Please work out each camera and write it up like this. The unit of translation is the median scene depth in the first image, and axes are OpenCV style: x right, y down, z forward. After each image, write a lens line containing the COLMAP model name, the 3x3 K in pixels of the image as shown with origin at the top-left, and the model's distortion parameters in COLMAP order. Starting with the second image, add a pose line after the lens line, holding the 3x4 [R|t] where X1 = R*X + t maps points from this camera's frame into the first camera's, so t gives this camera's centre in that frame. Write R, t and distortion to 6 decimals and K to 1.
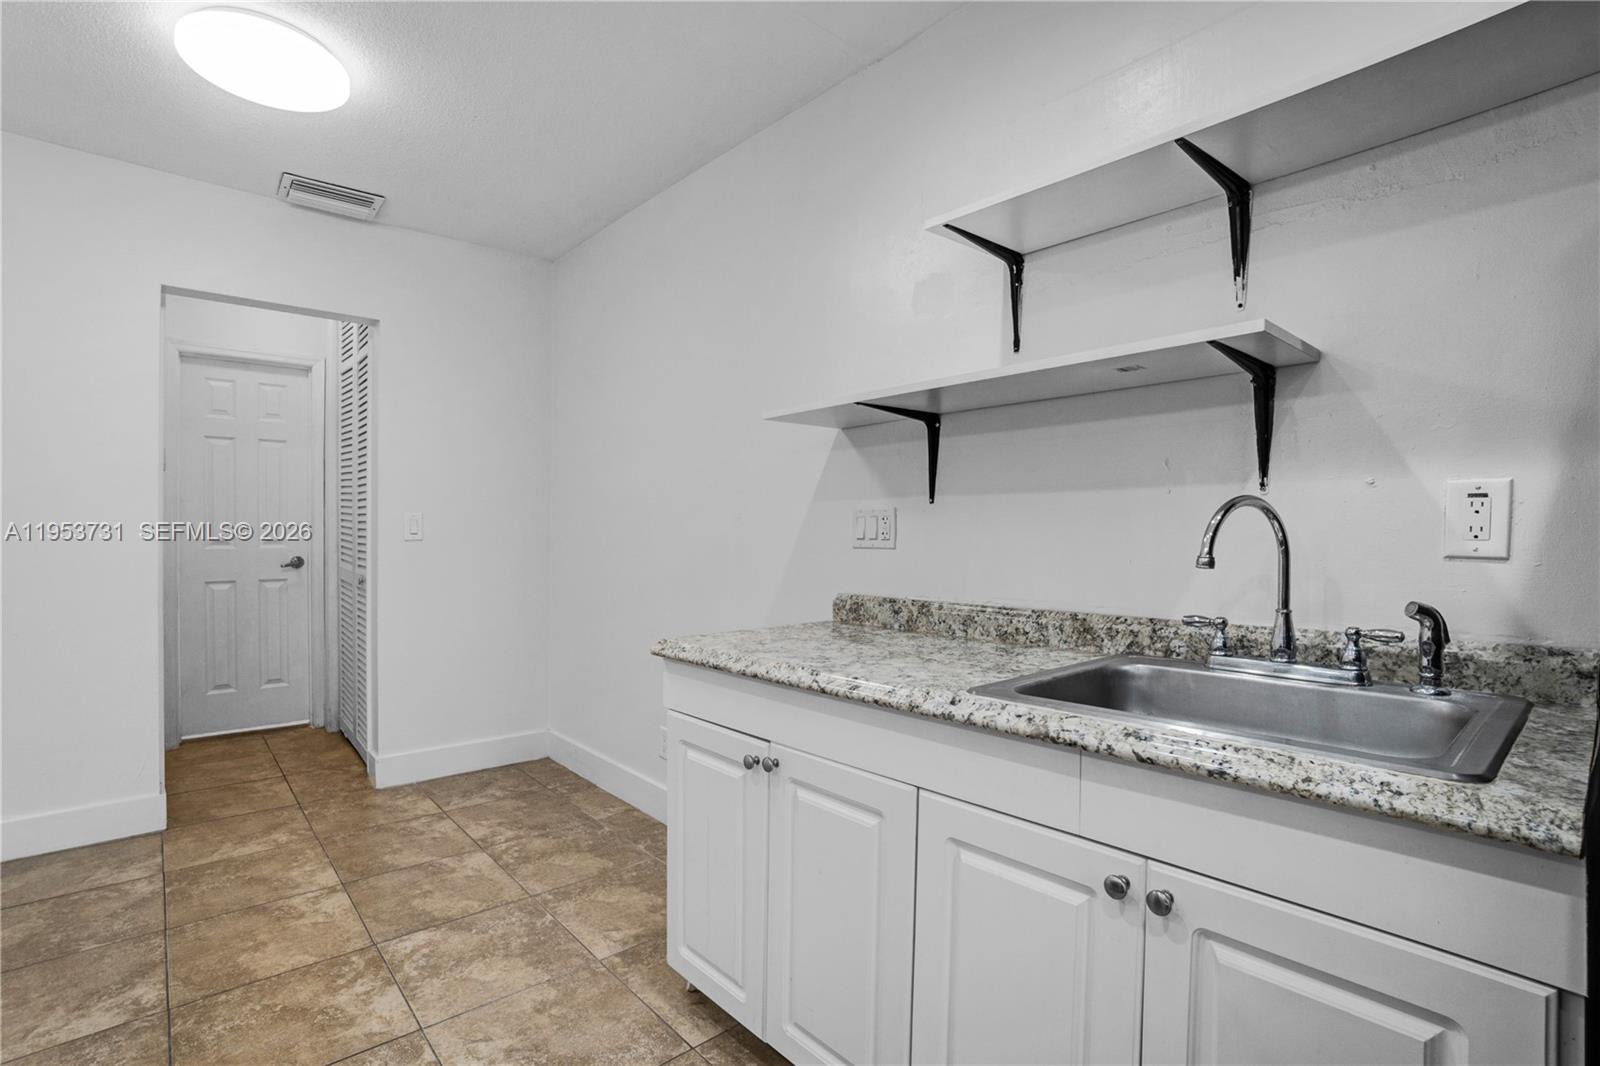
lens RADIAL K [[755.0, 0, 797.7], [0, 755.0, 540.4], [0, 0, 1]] dist [-0.075569, 0.026341]
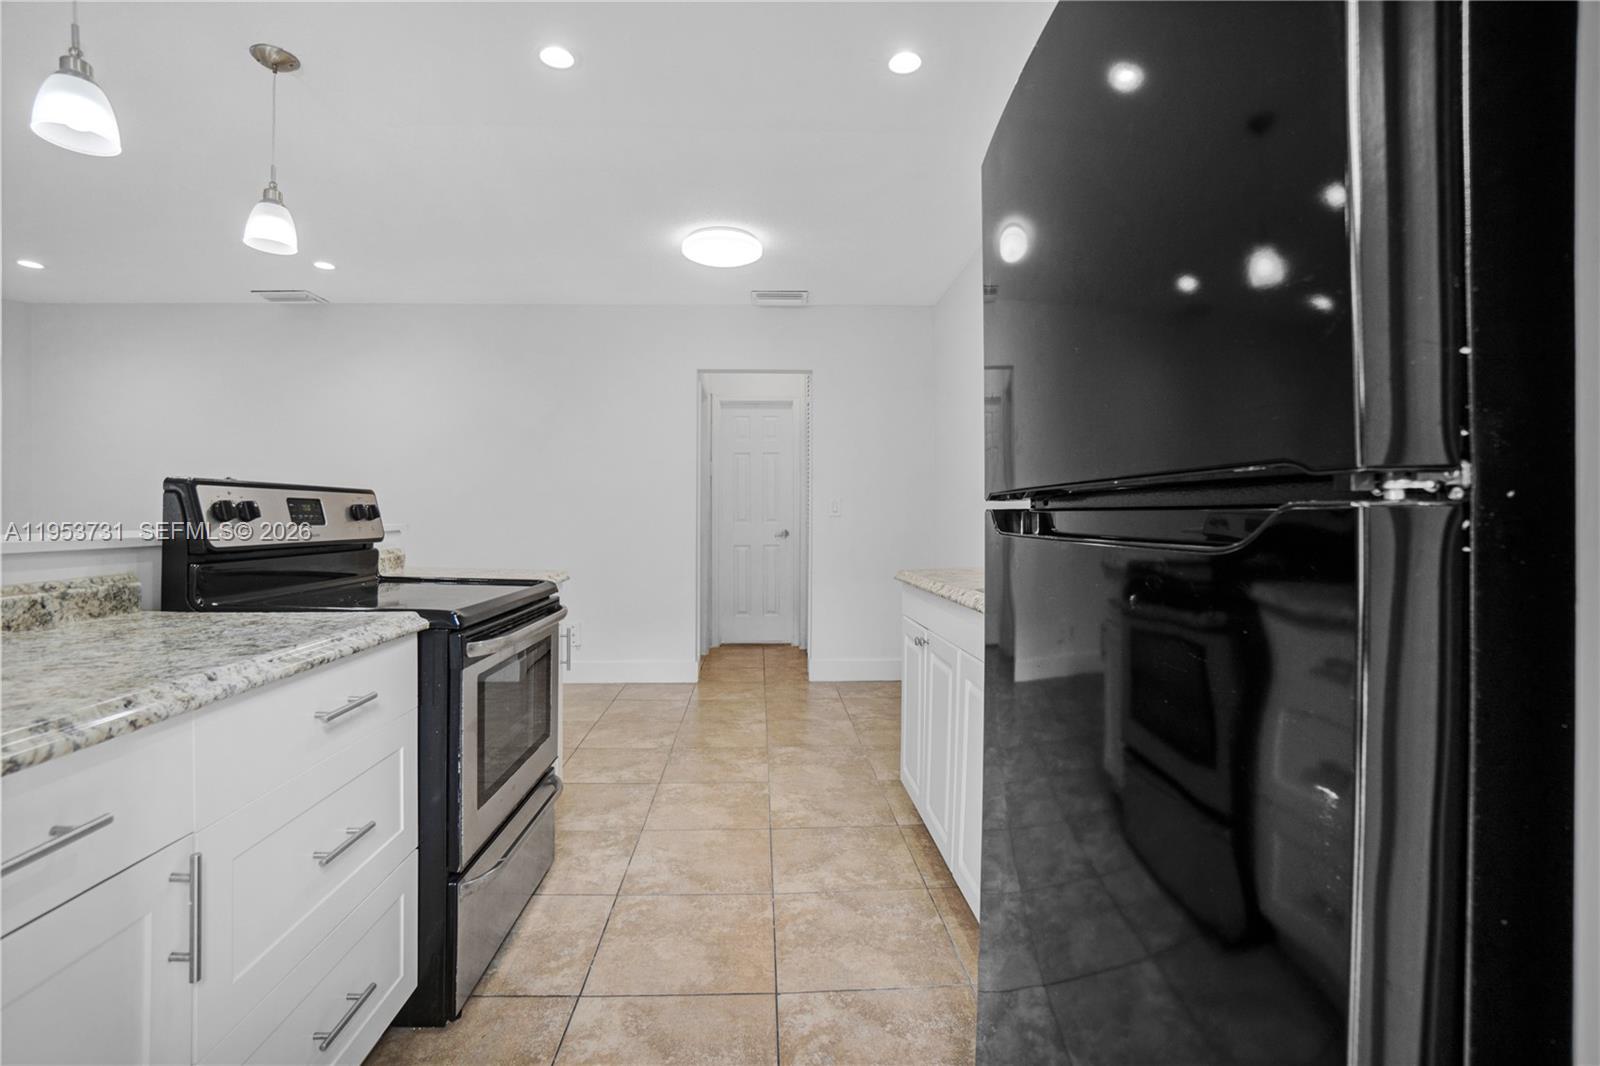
lens RADIAL K [[729.0, 0, 785.4], [0, 729.0, 527.0], [0, 0, 1]] dist [-0.064637, 0.023869]
pose [[0.771775, 0.002824, -0.635889, 0.631894], [-0.006033, 0.999978, -0.002881, 0.050587], [0.635867, 0.006060, 0.771775, -0.347074]]
